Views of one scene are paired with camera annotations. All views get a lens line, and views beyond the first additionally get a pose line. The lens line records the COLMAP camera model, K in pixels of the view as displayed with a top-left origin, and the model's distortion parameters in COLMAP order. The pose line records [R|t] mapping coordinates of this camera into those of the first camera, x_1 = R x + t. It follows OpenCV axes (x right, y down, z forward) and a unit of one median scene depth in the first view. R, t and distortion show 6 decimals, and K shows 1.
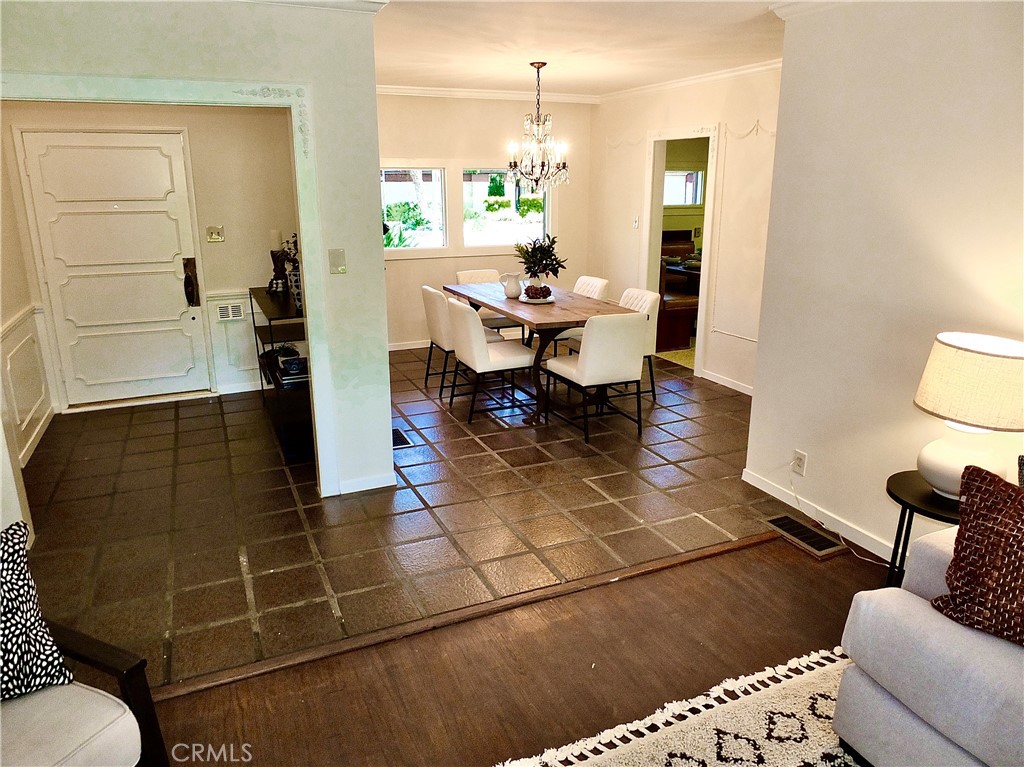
lens RADIAL K [[701.3, 0, 509.3], [0, 701.3, 380.5], [0, 0, 1]] dist [-0.035295, 0.005340]
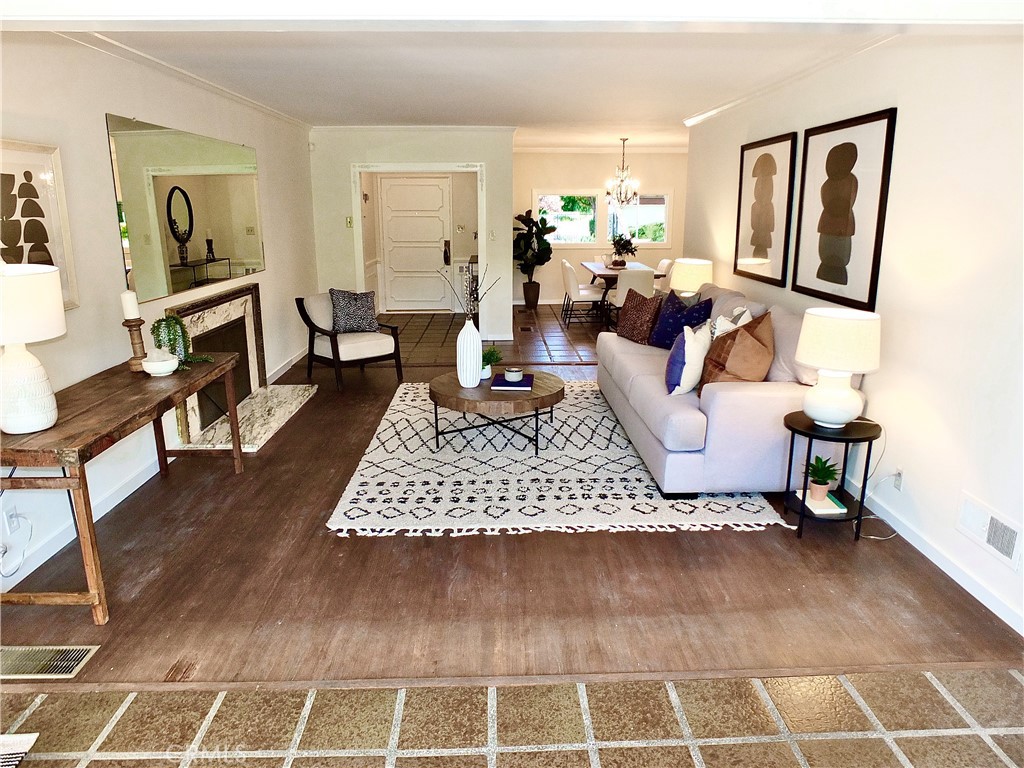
lens RADIAL K [[701.3, 0, 514.9], [0, 701.3, 384.8], [0, 0, 1]] dist [-0.035295, 0.005340]
pose [[0.924801, 0.093273, -0.368840, 0.495077], [-0.104228, 0.994505, -0.009841, 0.233960], [0.365896, 0.047545, 0.929441, -0.768173]]
